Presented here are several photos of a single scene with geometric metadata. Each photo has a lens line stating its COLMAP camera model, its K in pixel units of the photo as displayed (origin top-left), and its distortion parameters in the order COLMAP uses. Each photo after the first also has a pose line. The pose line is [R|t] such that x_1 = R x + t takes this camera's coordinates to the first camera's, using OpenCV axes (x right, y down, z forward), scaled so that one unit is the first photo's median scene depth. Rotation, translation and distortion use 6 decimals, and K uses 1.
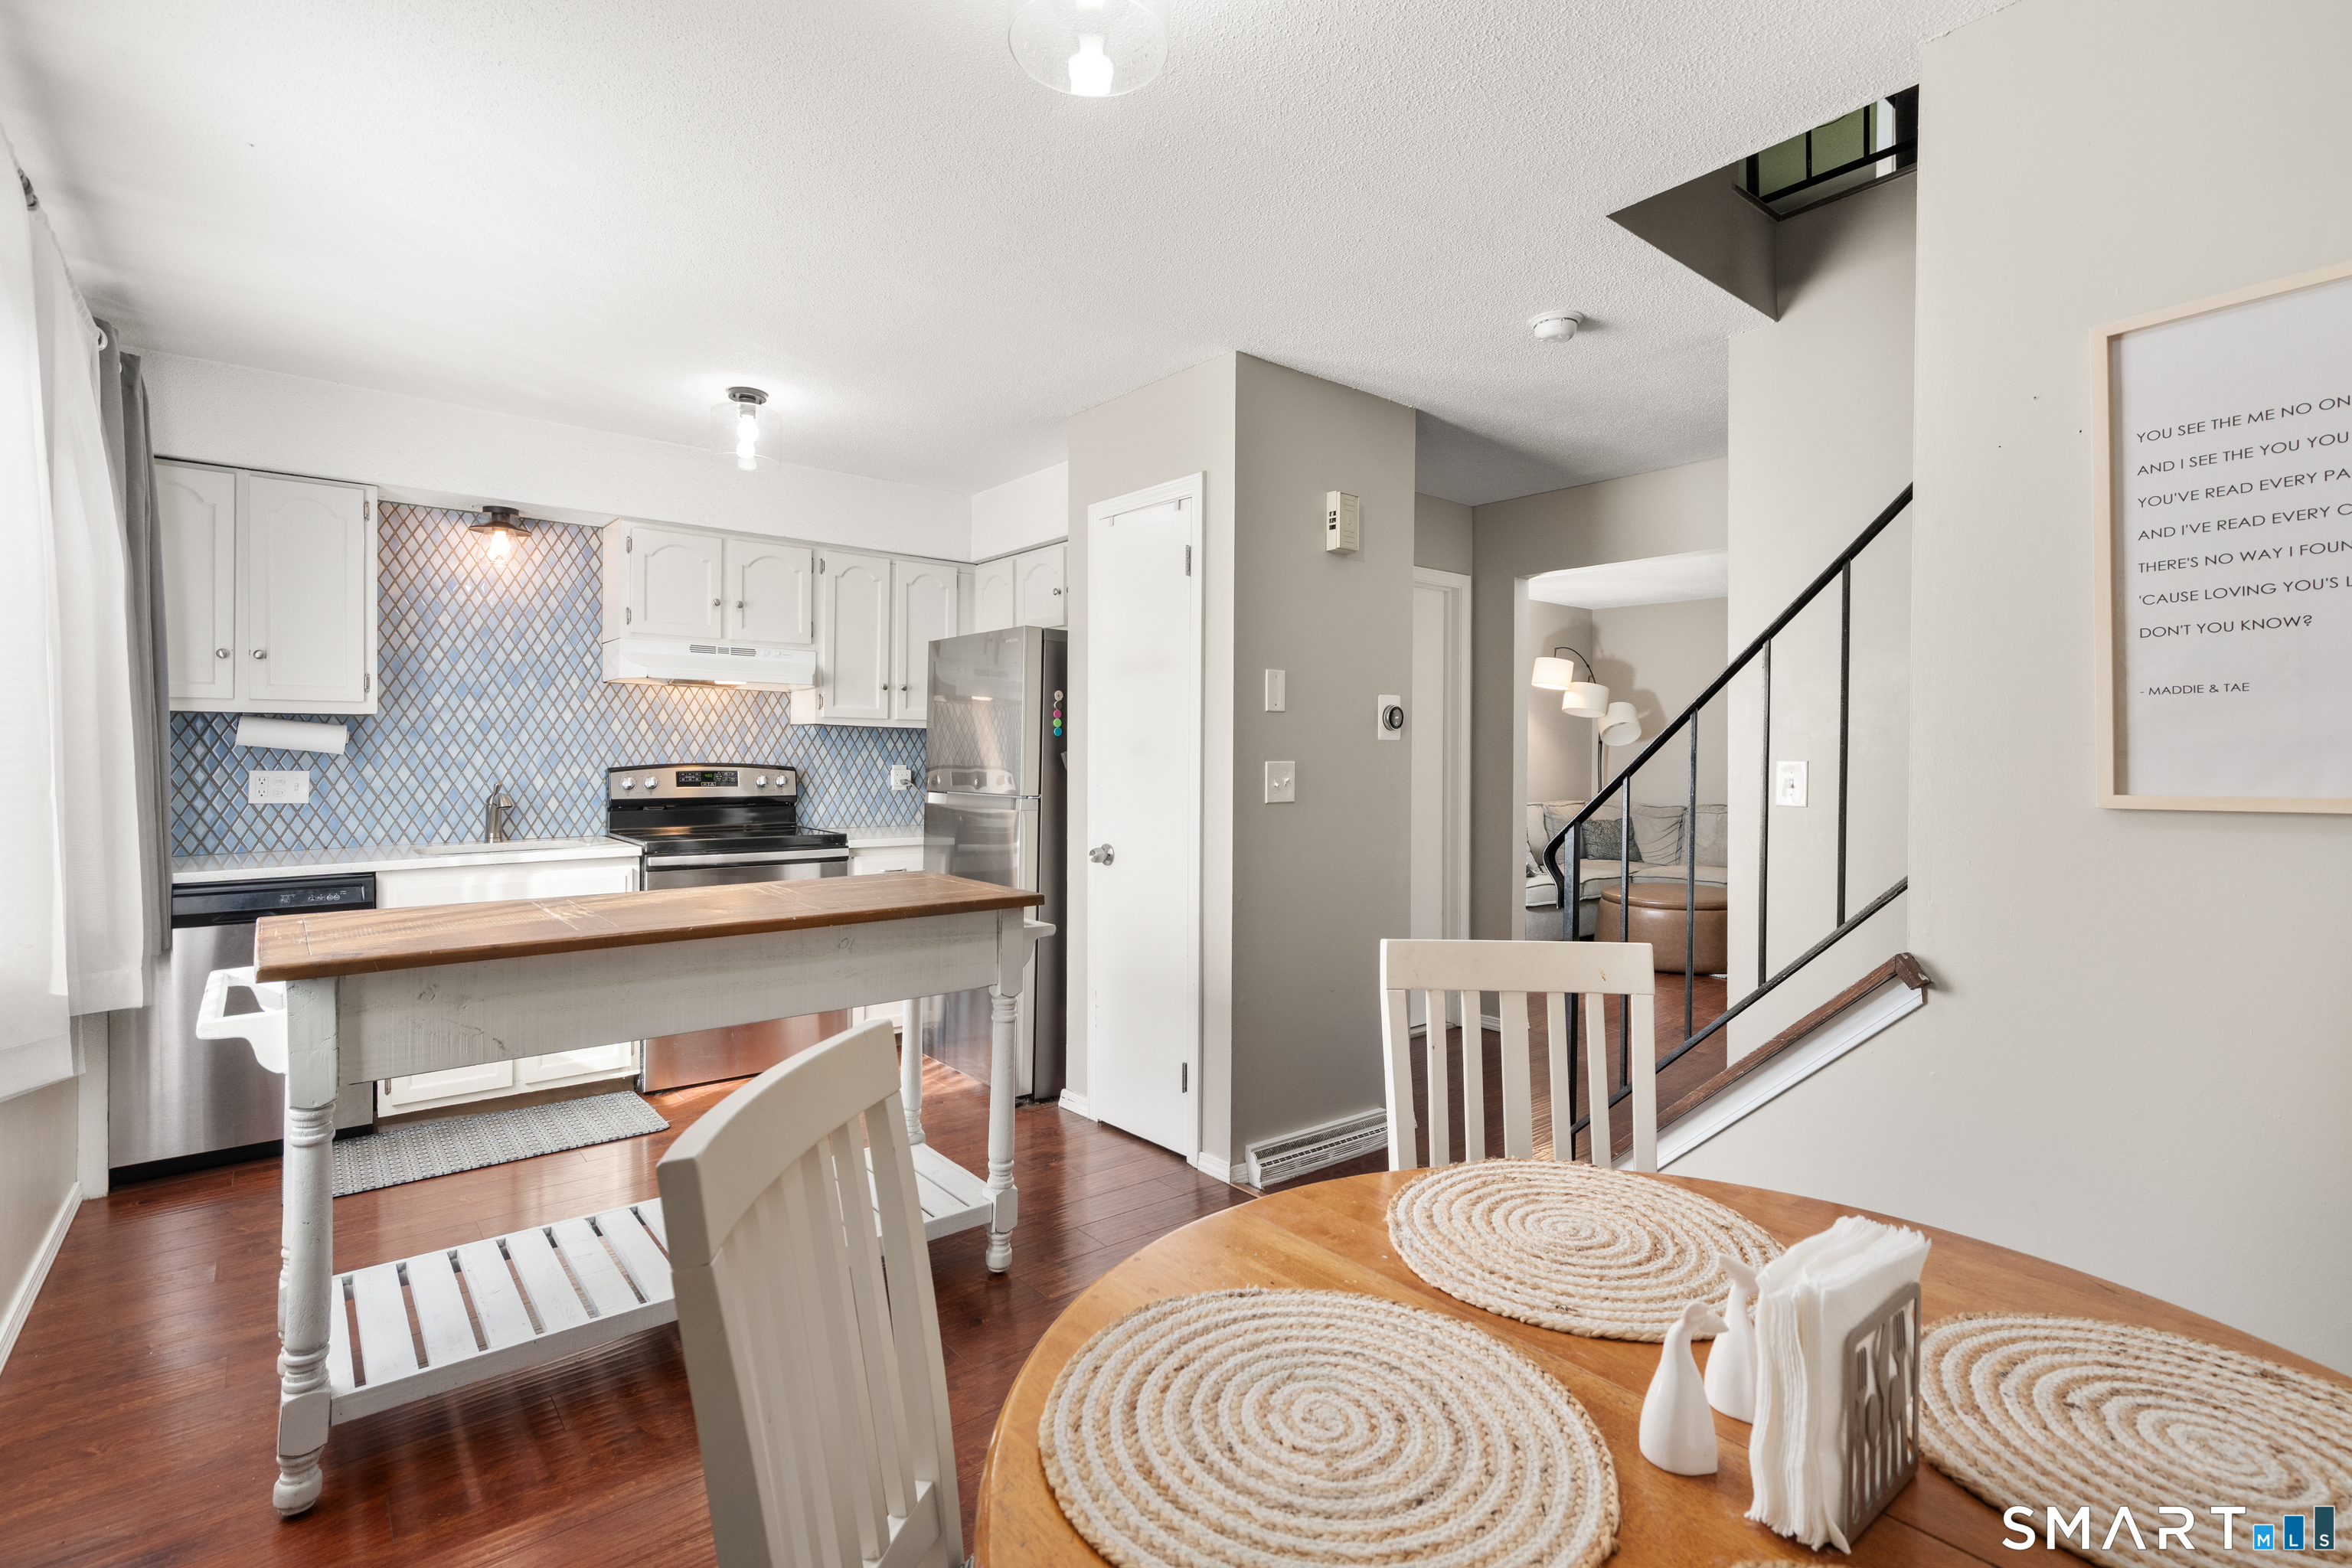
lens RADIAL K [[1078.8, 0, 1160.8], [0, 1078.8, 754.2], [0, 0, 1]] dist [0.000212, 0.000283]
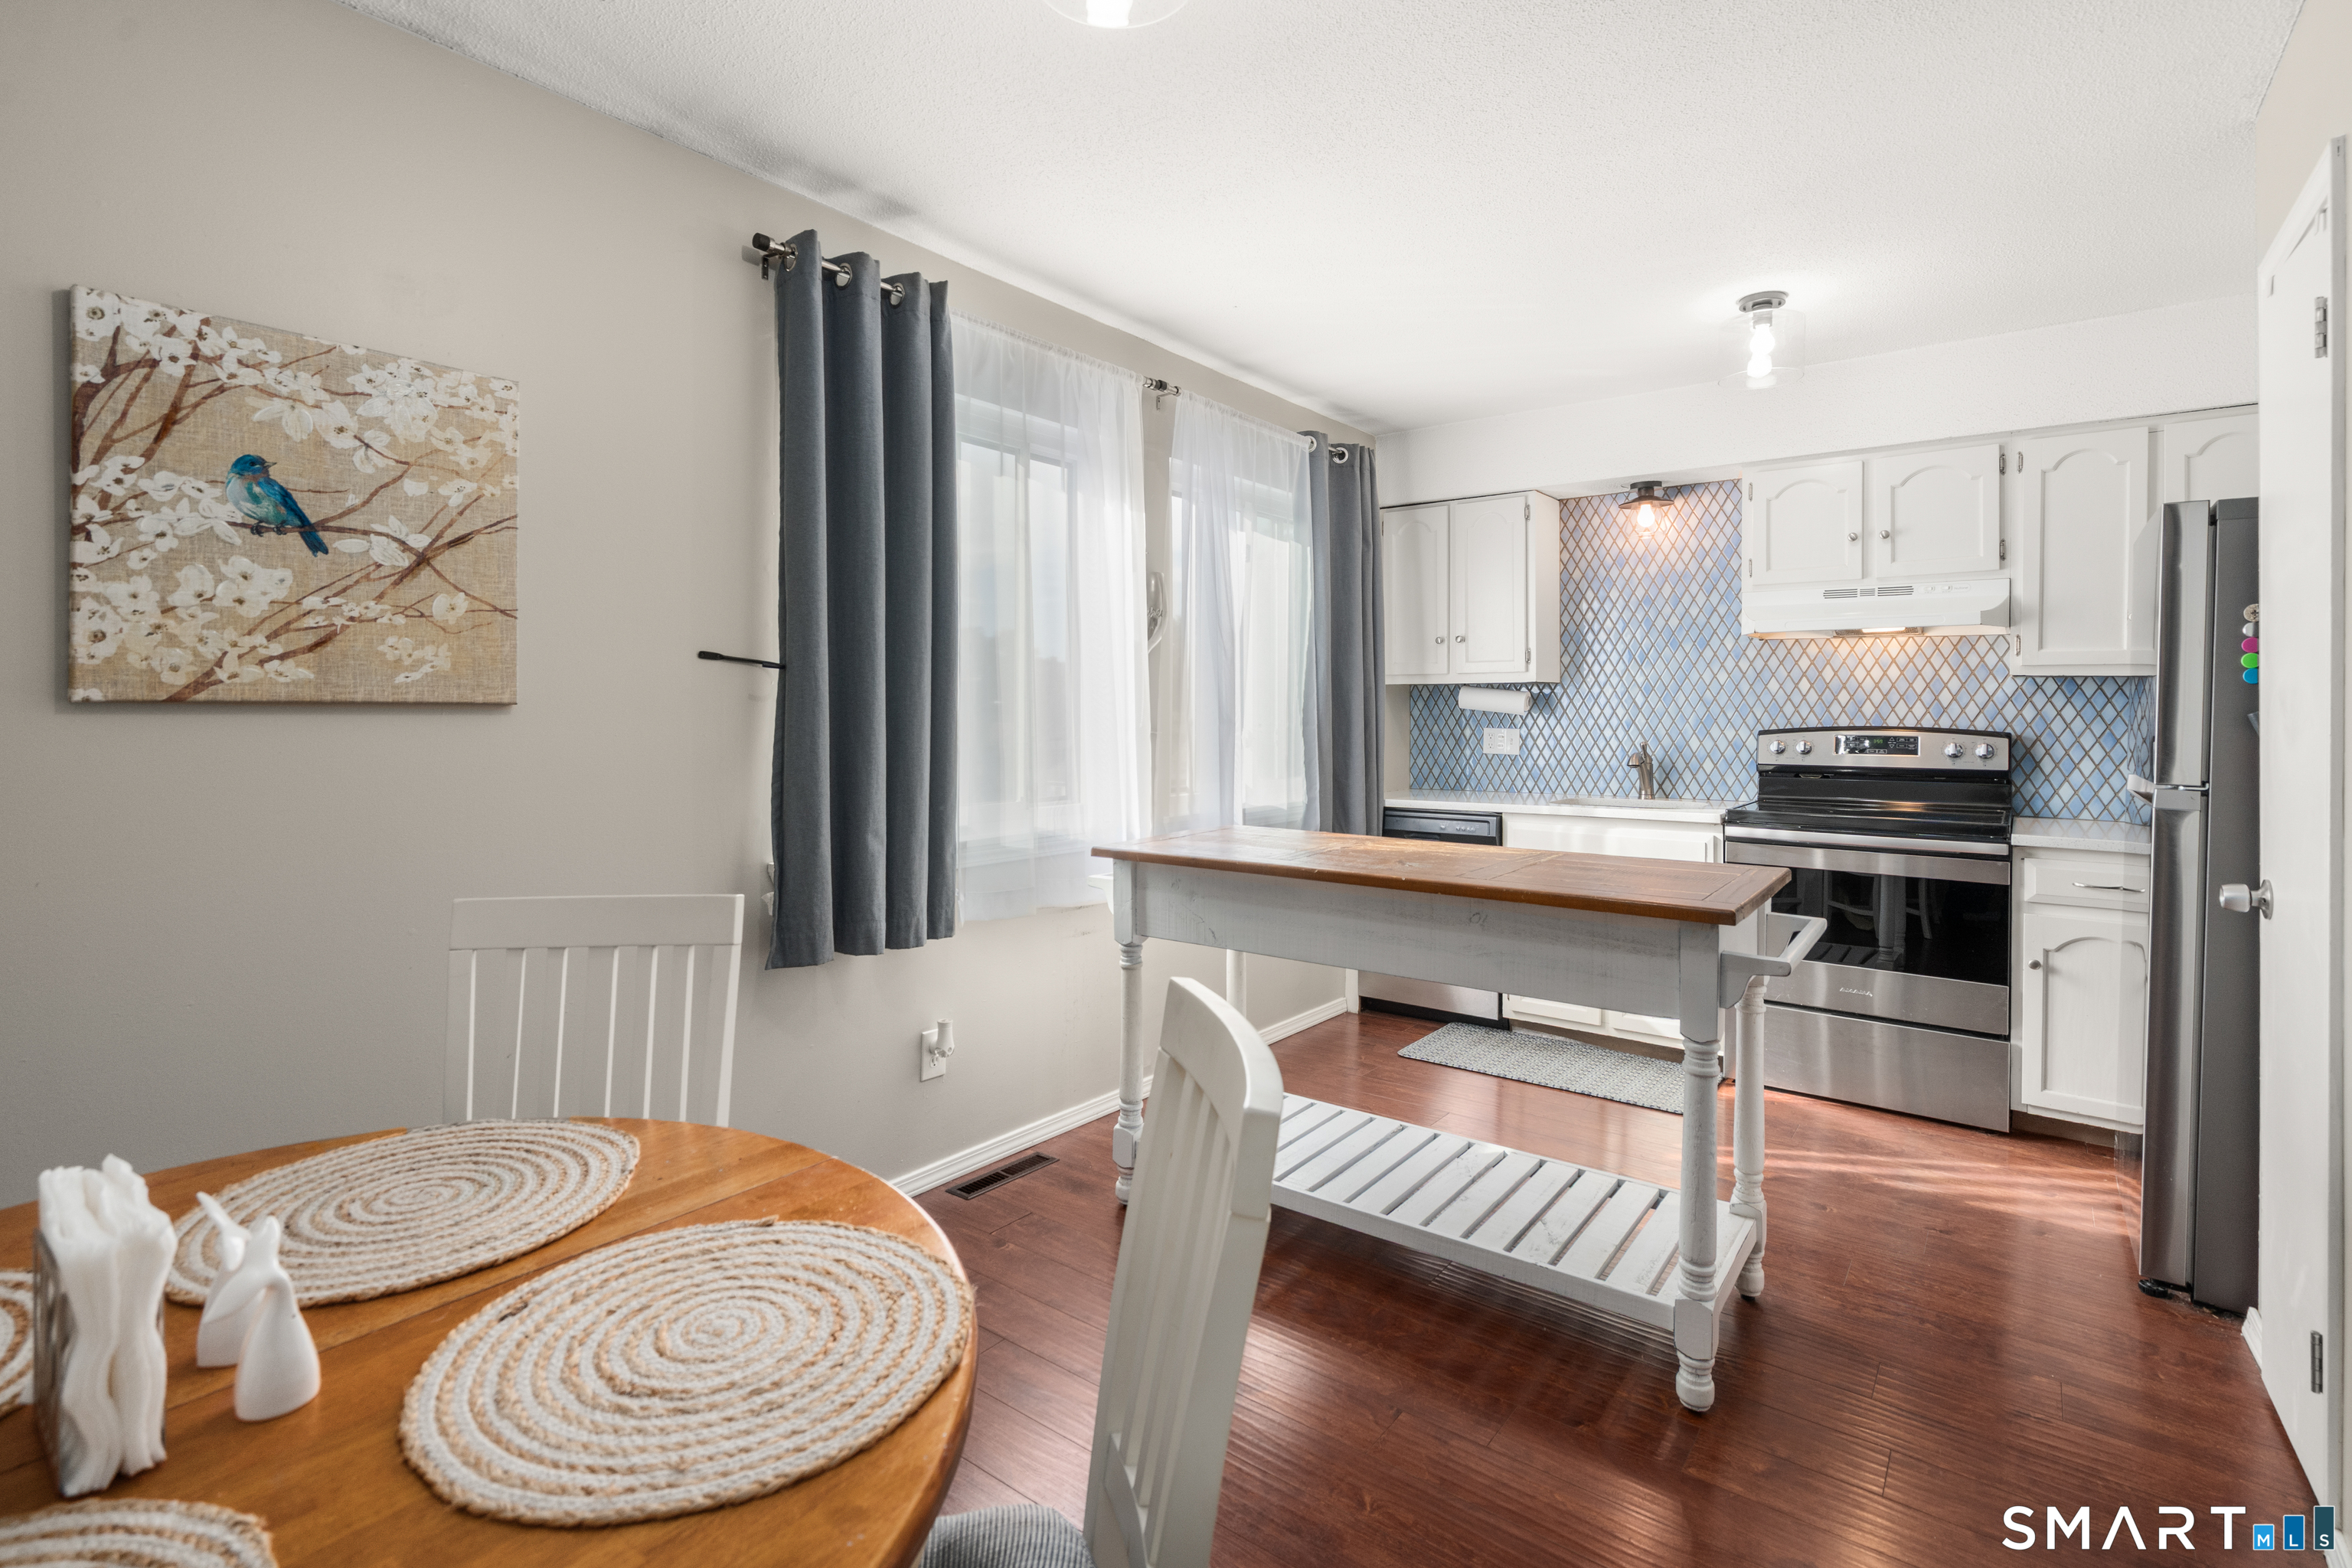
lens RADIAL K [[1101.0, 0, 1187.6], [0, 1101.0, 715.9], [0, 0, 1]] dist [0.022121, -0.000173]
pose [[0.251027, 0.001109, -0.967980, 0.318291], [-0.001170, 0.999999, 0.000842, -0.000110], [0.967979, 0.000921, 0.251028, 0.287973]]
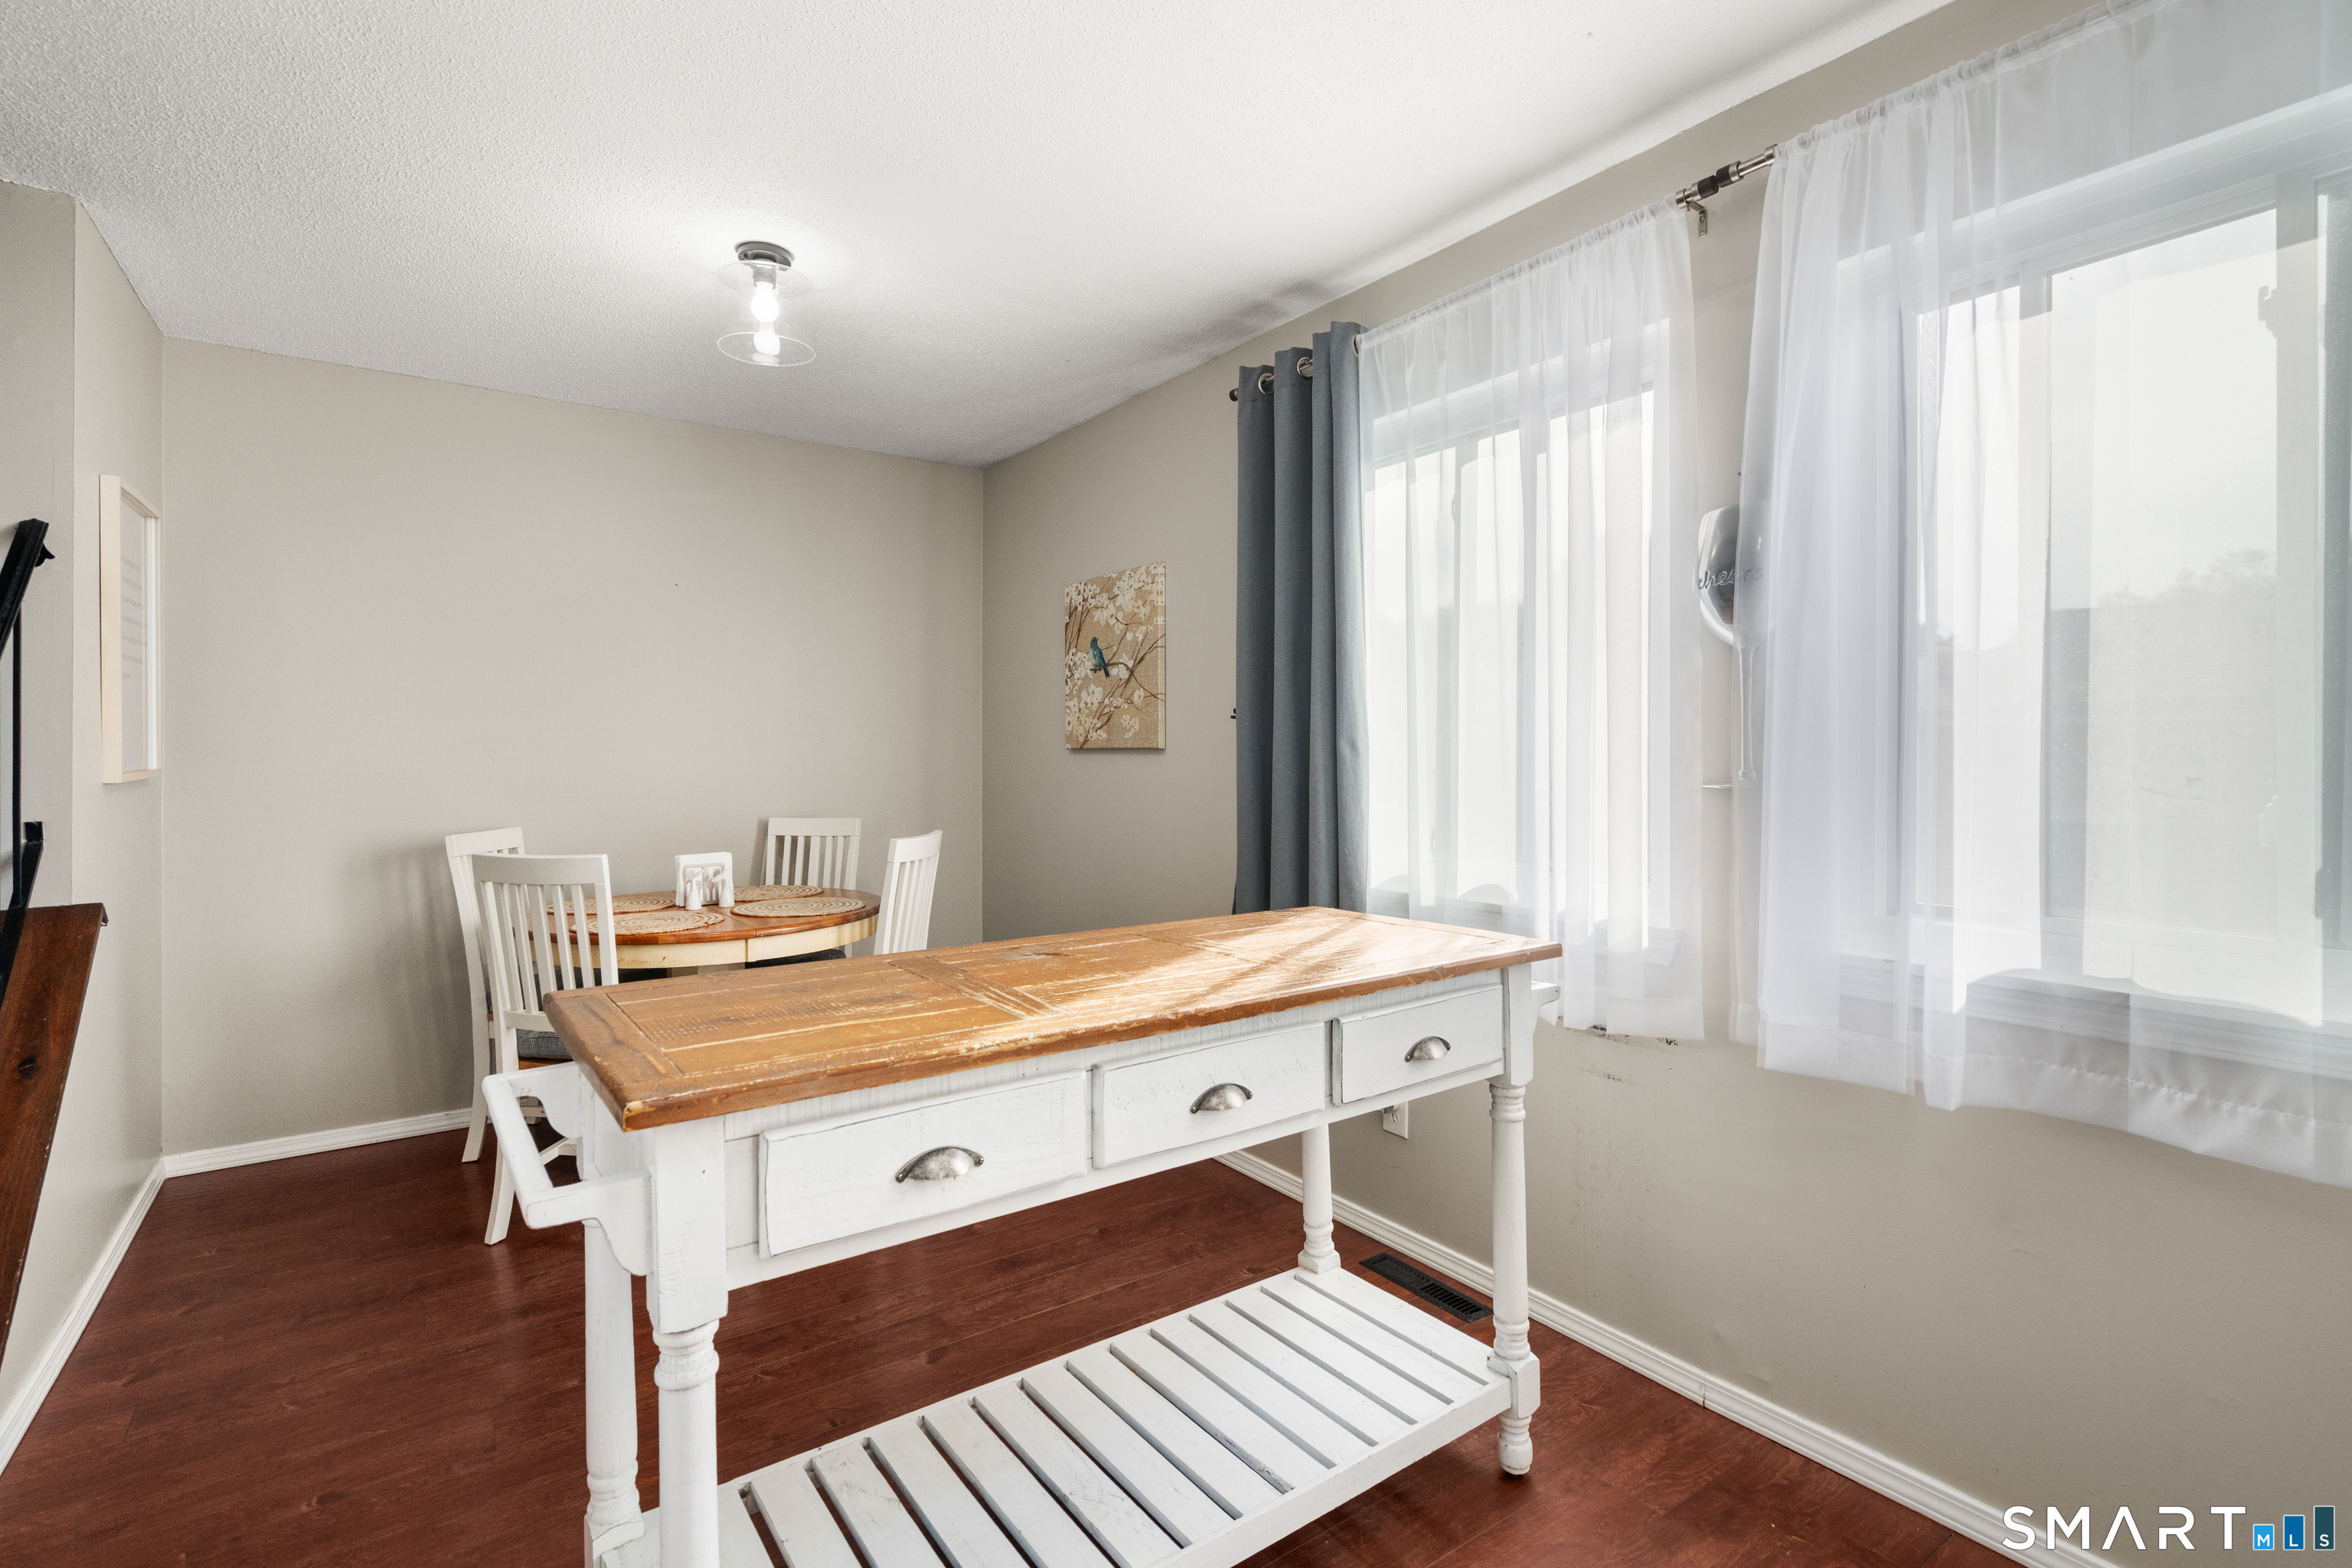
lens RADIAL K [[1078.8, 0, 1160.8], [0, 1078.8, 754.2], [0, 0, 1]] dist [0.000212, 0.000283]
pose [[-0.998858, -0.001953, 0.047734, -0.285153], [-0.001688, 0.999983, 0.005571, -0.005207], [-0.047744, 0.005484, -0.998845, 0.959305]]
